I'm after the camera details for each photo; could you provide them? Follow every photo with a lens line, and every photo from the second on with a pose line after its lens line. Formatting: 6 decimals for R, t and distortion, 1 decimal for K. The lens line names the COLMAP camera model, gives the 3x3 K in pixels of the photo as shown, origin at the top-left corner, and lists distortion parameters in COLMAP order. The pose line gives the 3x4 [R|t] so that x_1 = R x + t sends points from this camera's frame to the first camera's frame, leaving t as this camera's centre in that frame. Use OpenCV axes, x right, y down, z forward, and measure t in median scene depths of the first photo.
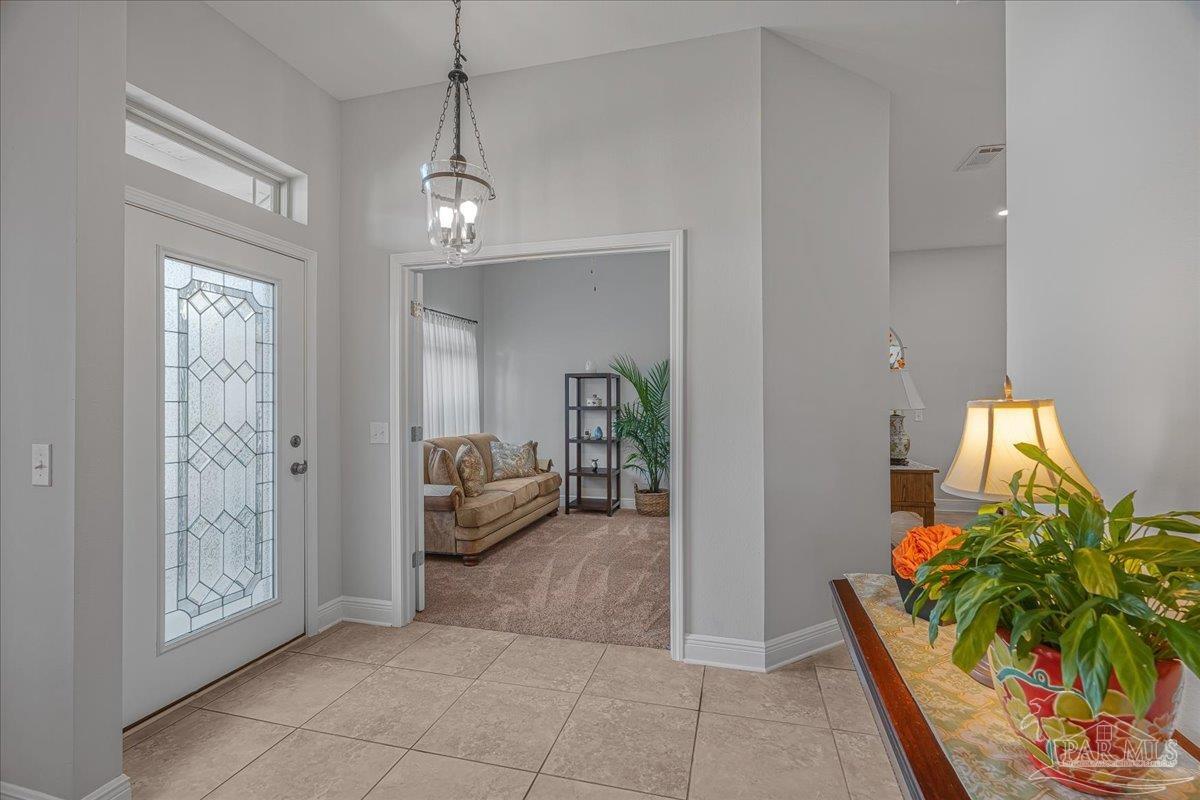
lens RADIAL K [[521.7, 0, 600.8], [0, 521.7, 400.7], [0, 0, 1]] dist [-0.005607, 0.000809]
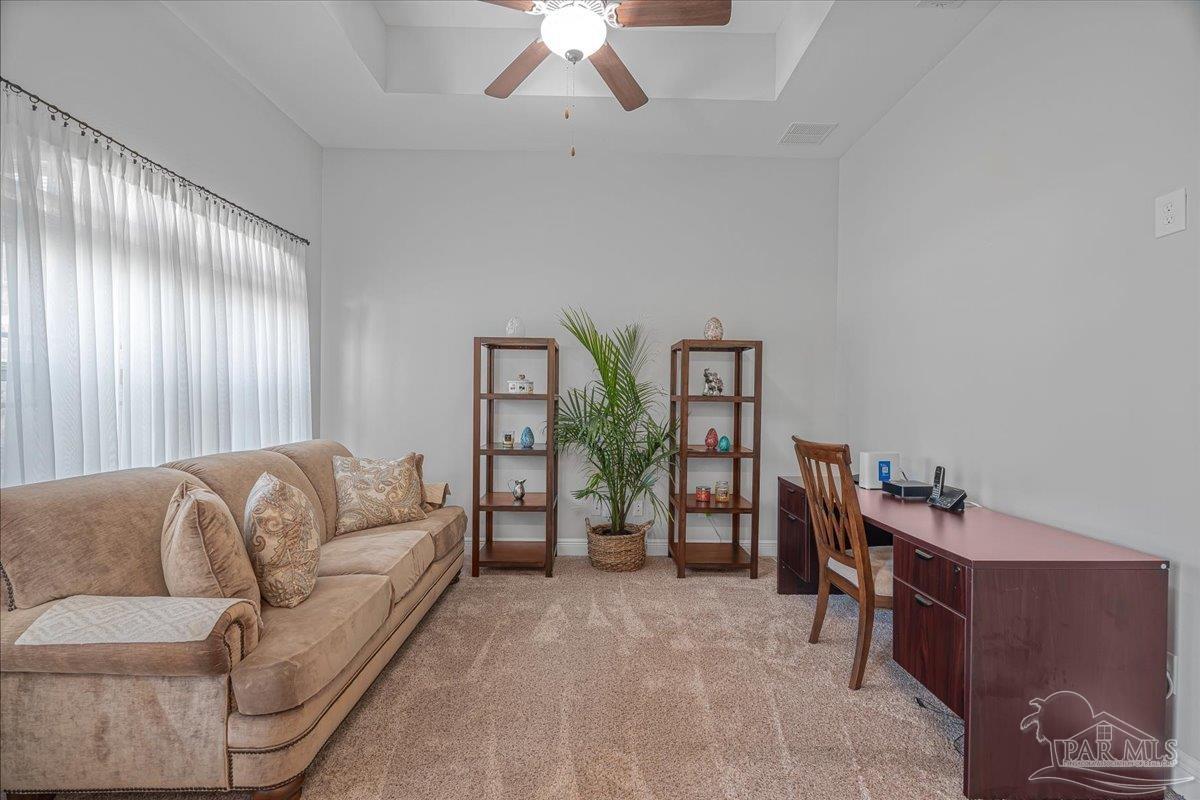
lens RADIAL K [[521.7, 0, 601.5], [0, 521.7, 400.9], [0, 0, 1]] dist [-0.005607, 0.000809]
pose [[0.962606, 0.011314, 0.270669, -0.099318], [-0.014791, 0.999832, 0.010809, 0.012853], [-0.270501, -0.014408, 0.962612, 0.446638]]
